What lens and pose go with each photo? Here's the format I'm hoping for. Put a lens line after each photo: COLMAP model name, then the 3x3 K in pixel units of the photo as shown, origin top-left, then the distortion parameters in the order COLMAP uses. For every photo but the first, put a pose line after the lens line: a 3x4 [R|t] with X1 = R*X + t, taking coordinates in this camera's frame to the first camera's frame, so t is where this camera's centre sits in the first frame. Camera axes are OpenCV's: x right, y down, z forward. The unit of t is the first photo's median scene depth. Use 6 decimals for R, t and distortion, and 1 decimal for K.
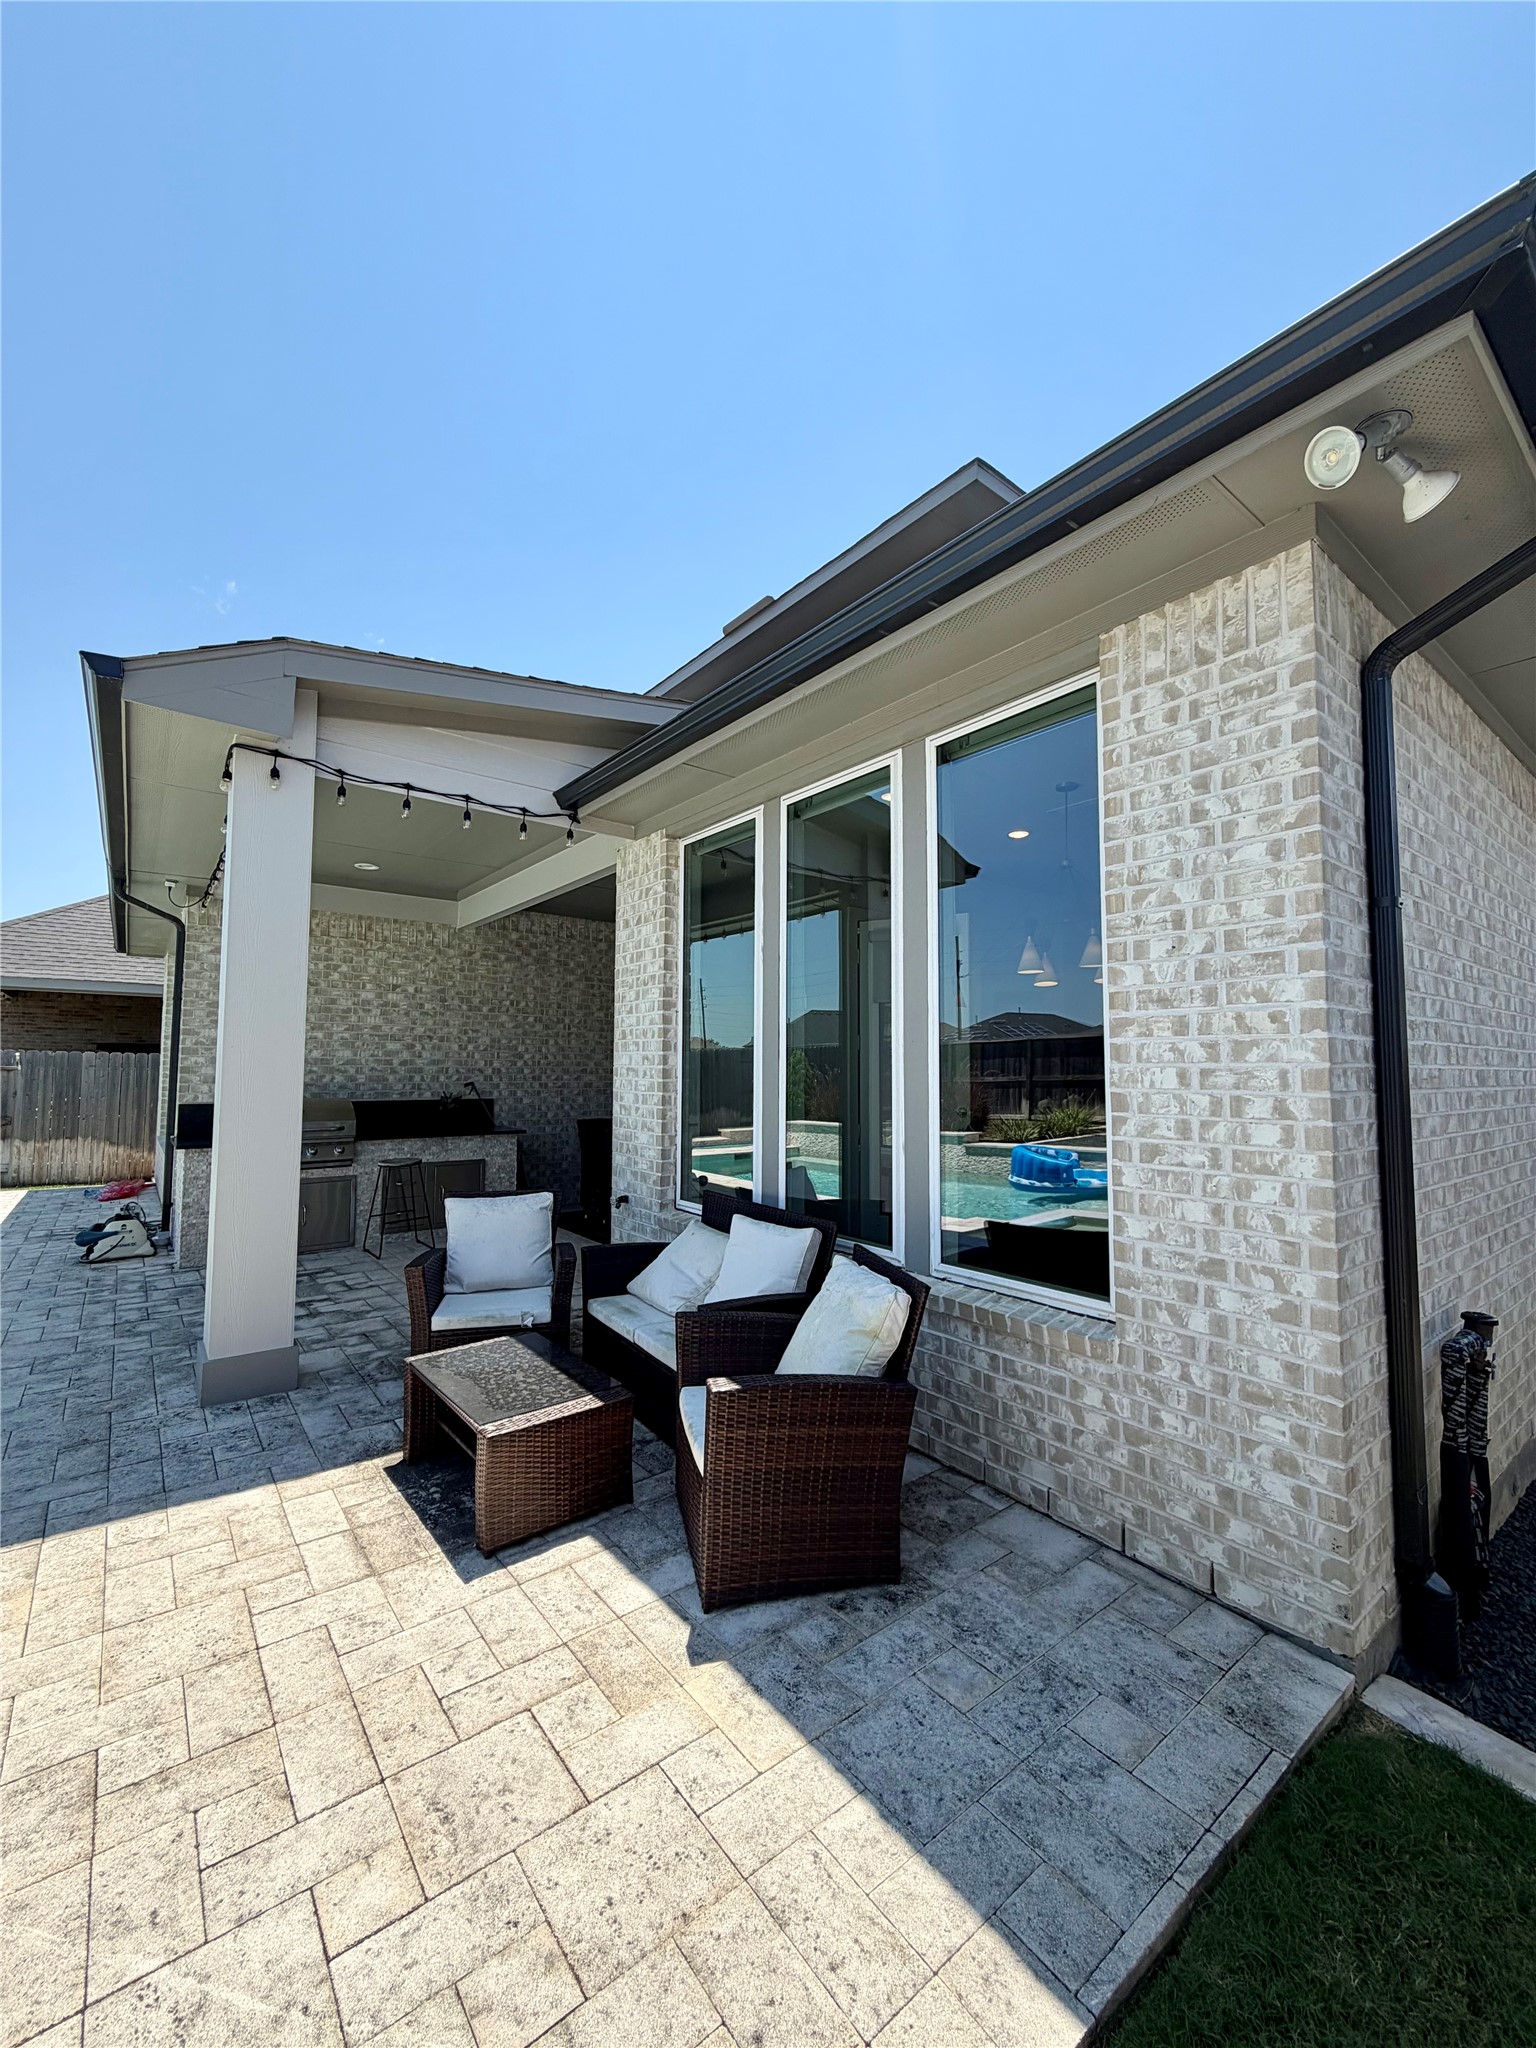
lens RADIAL K [[822.6, 0, 769.4], [0, 822.6, 1018.7], [0, 0, 1]] dist [-0.001540, 0.000685]
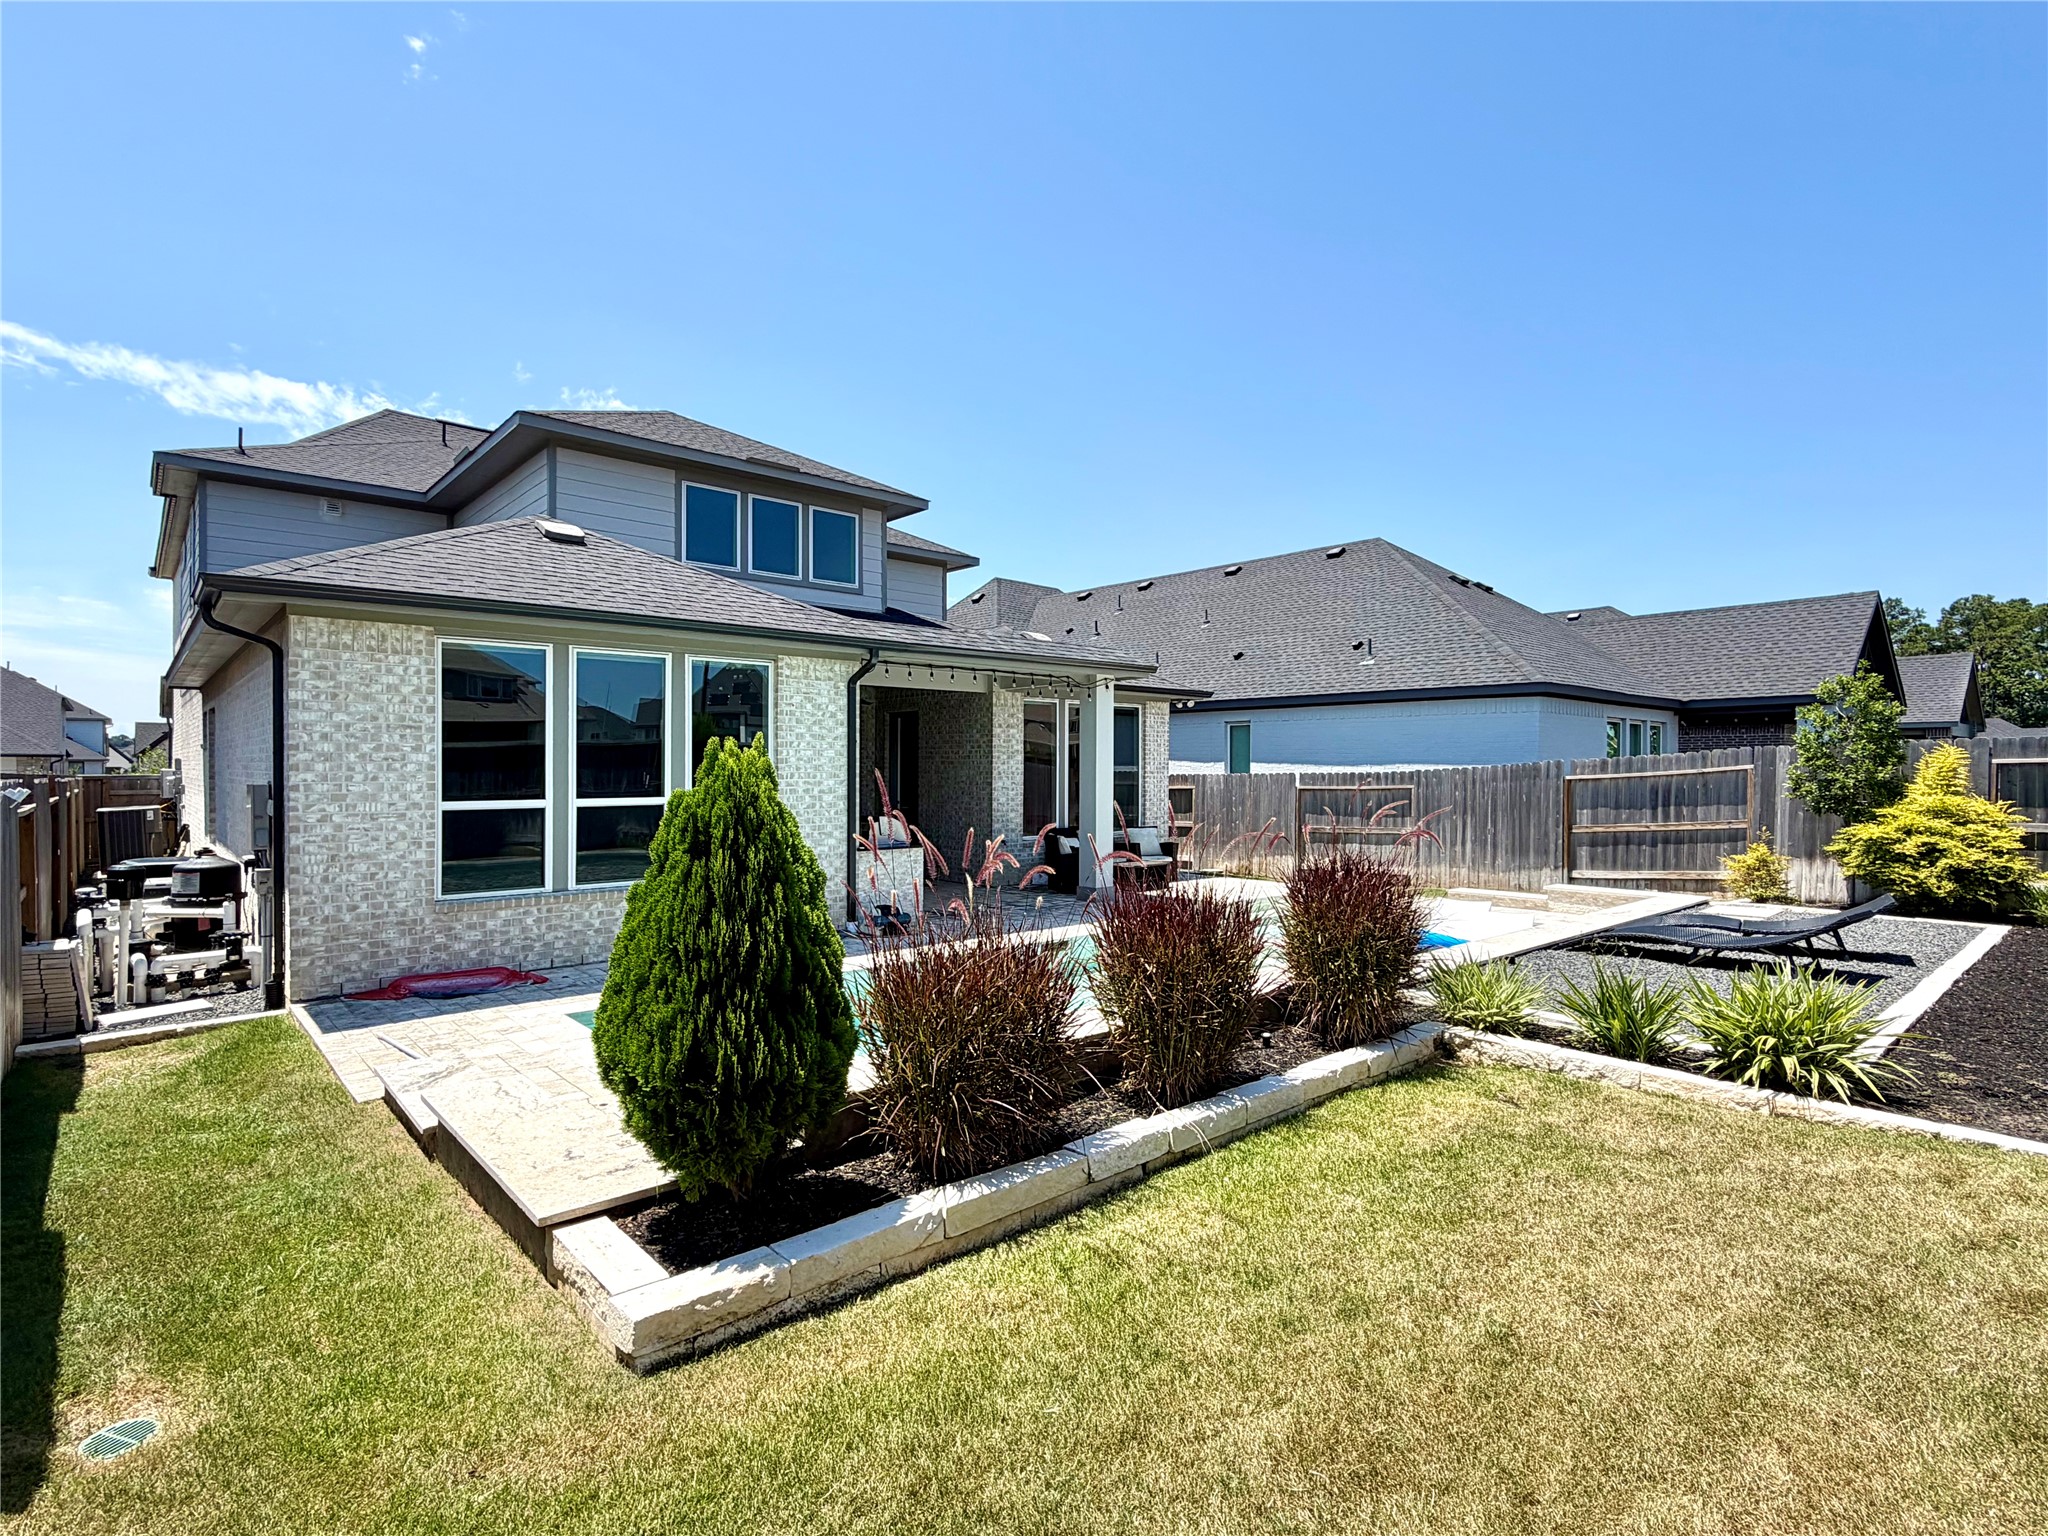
lens RADIAL K [[1017.4, 0, 1024.6], [0, 1017.4, 768.7], [0, 0, 1]] dist [0.029701, 0.001181]
pose [[-0.059296, -0.005901, 0.998223, -2.344257], [-0.064552, 0.997912, 0.002064, -0.002241], [-0.996151, -0.064315, -0.059554, 0.835448]]
